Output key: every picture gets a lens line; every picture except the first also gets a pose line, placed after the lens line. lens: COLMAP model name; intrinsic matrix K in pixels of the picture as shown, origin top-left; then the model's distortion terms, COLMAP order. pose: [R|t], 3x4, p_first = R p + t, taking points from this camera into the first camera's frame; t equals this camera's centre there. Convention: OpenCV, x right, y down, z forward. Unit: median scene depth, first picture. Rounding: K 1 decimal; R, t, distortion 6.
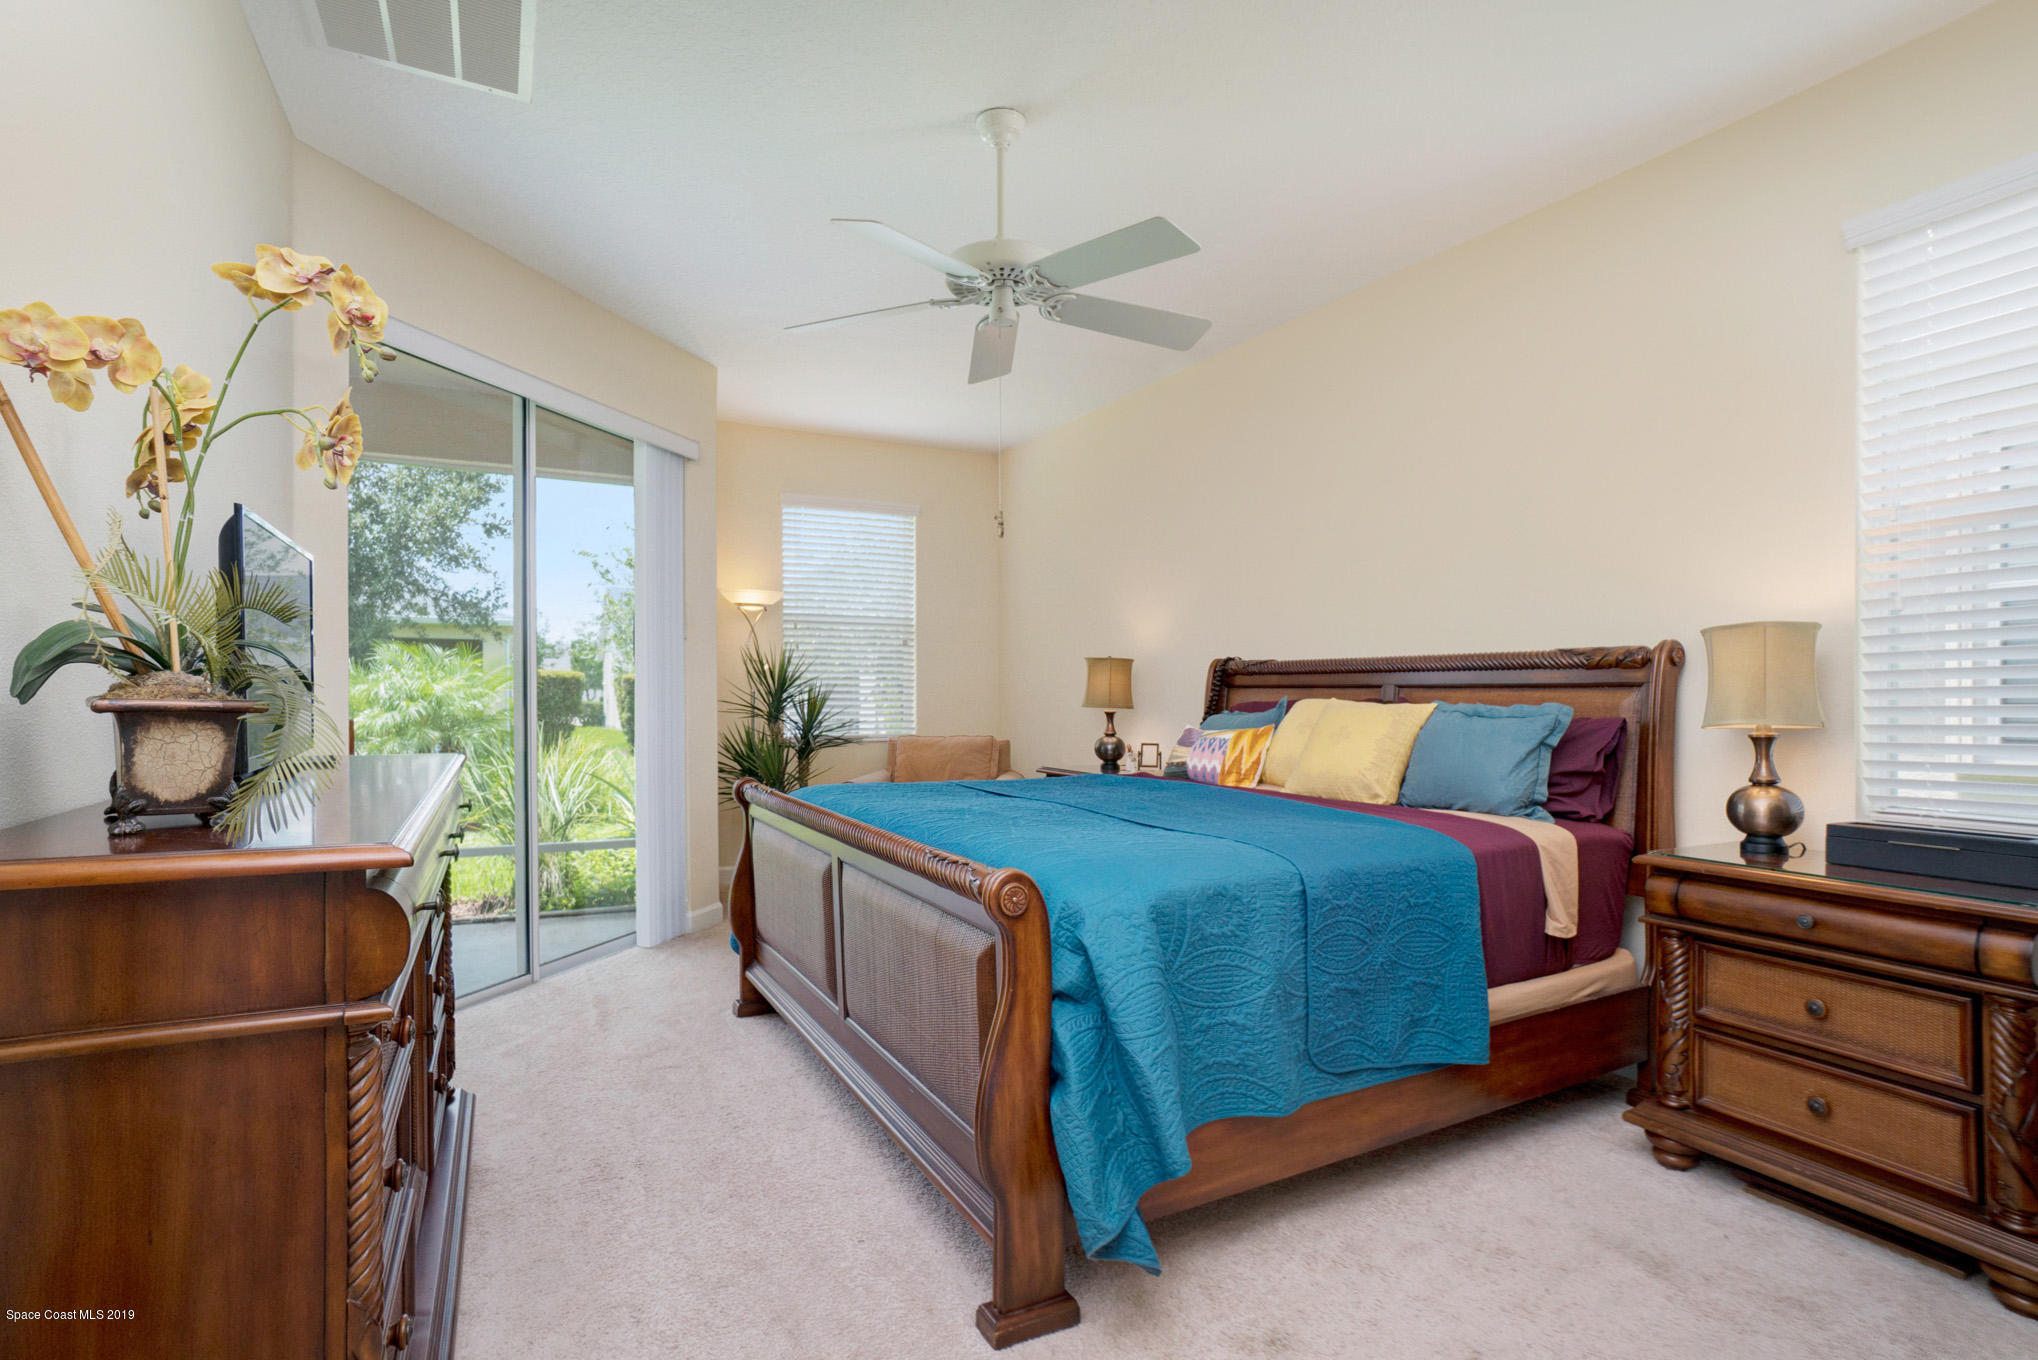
lens RADIAL K [[1018.5, 0, 1018.9], [0, 1018.5, 653.5], [0, 0, 1]] dist [-0.030242, 0.000814]
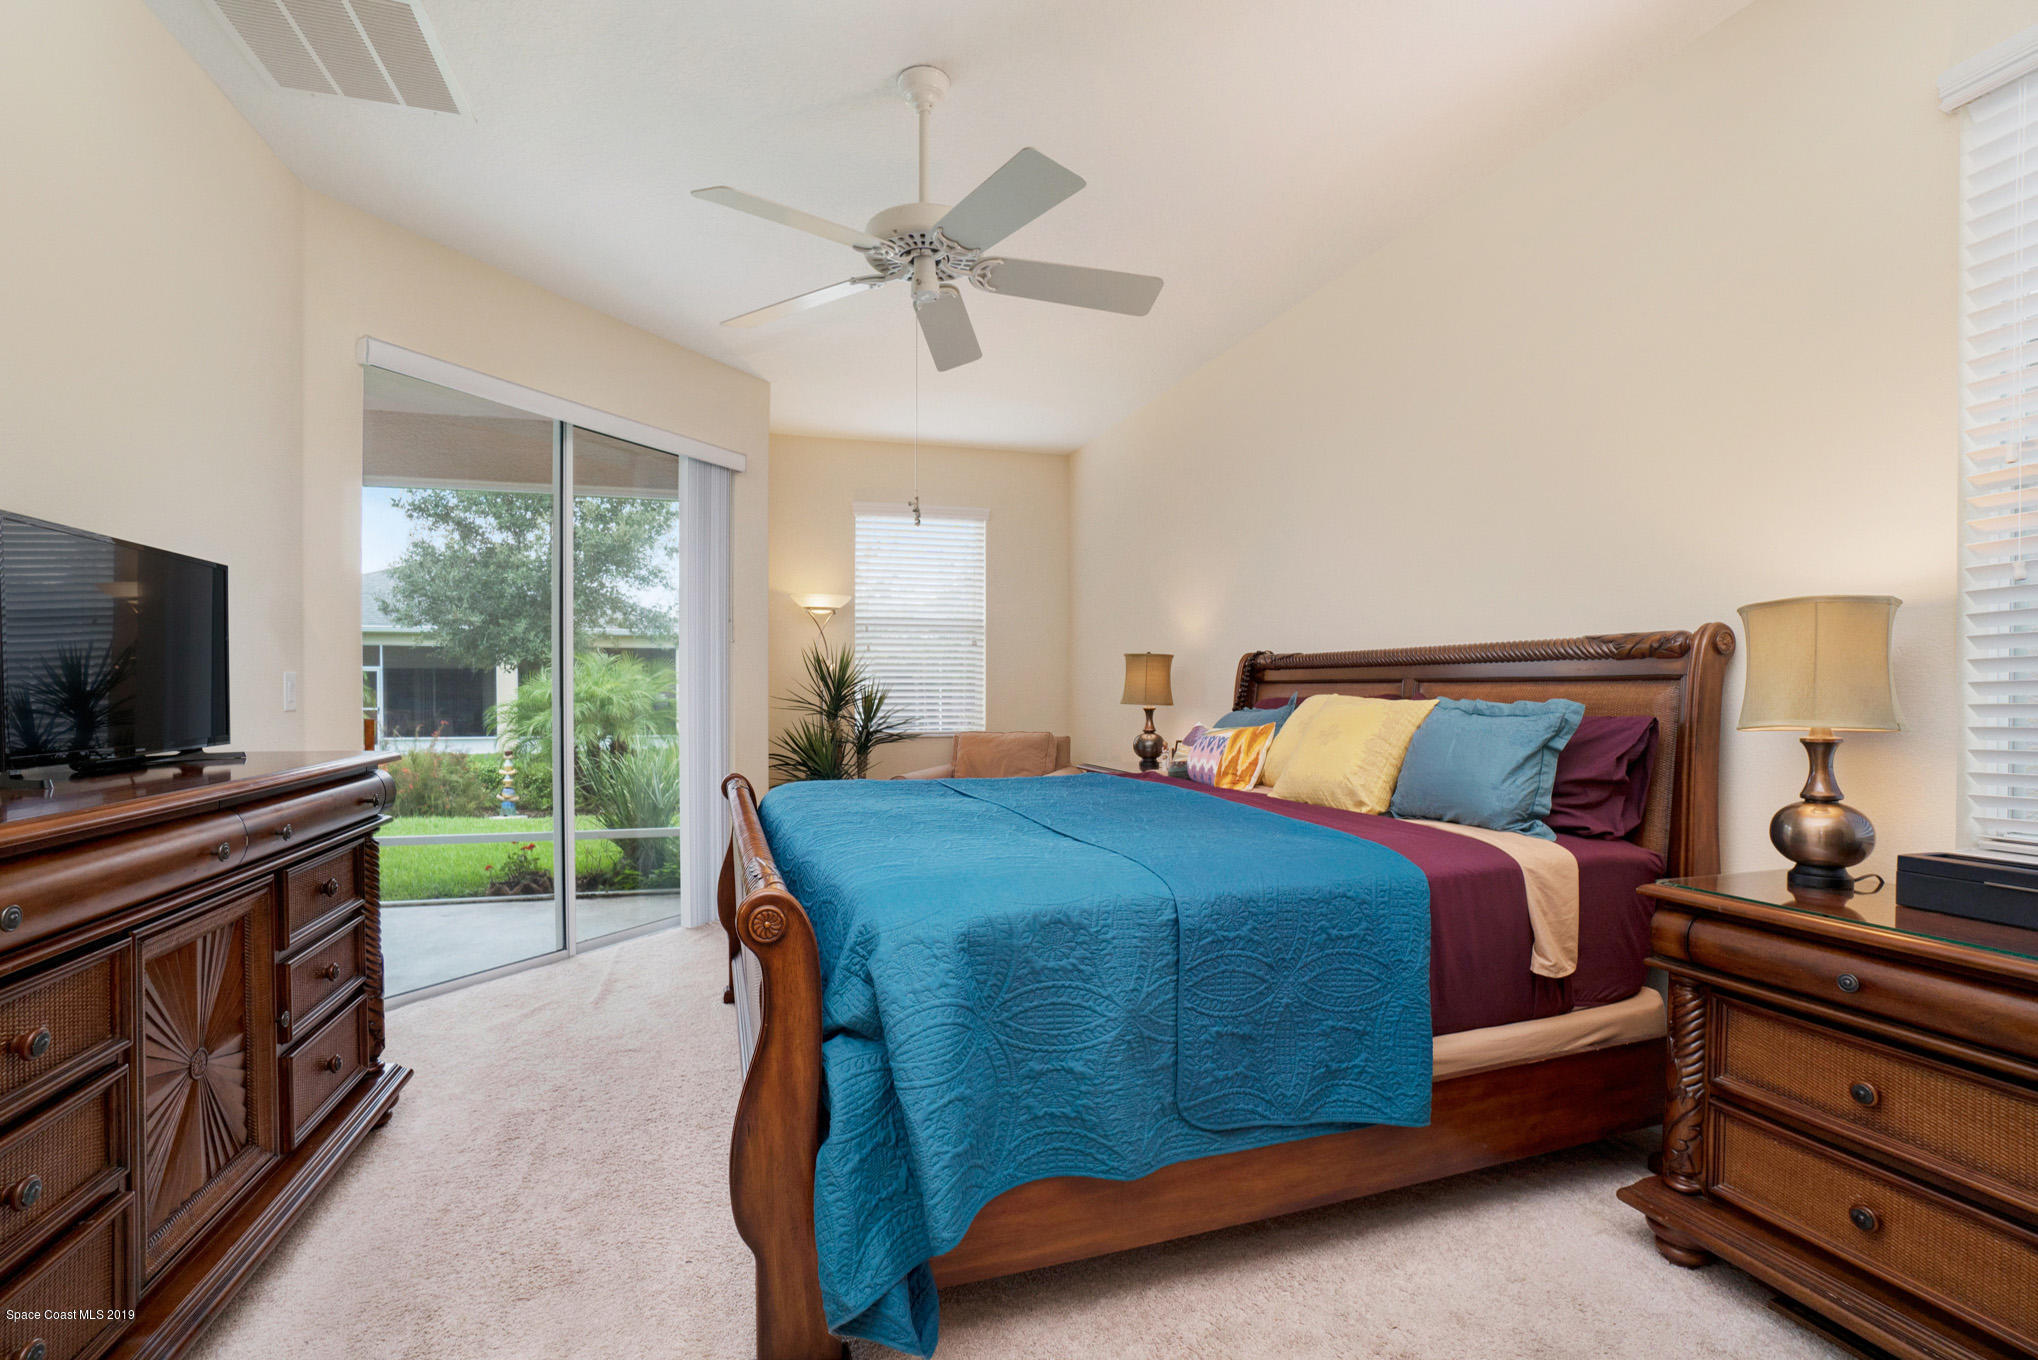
lens RADIAL K [[931.9, 0, 990.2], [0, 931.9, 685.1], [0, 0, 1]] dist [-0.049515, 0.011792]
pose [[0.981513, -0.006234, -0.191295, 0.219846], [0.012651, 0.999397, 0.032339, 0.006705], [0.190978, -0.034161, 0.981000, 0.164258]]
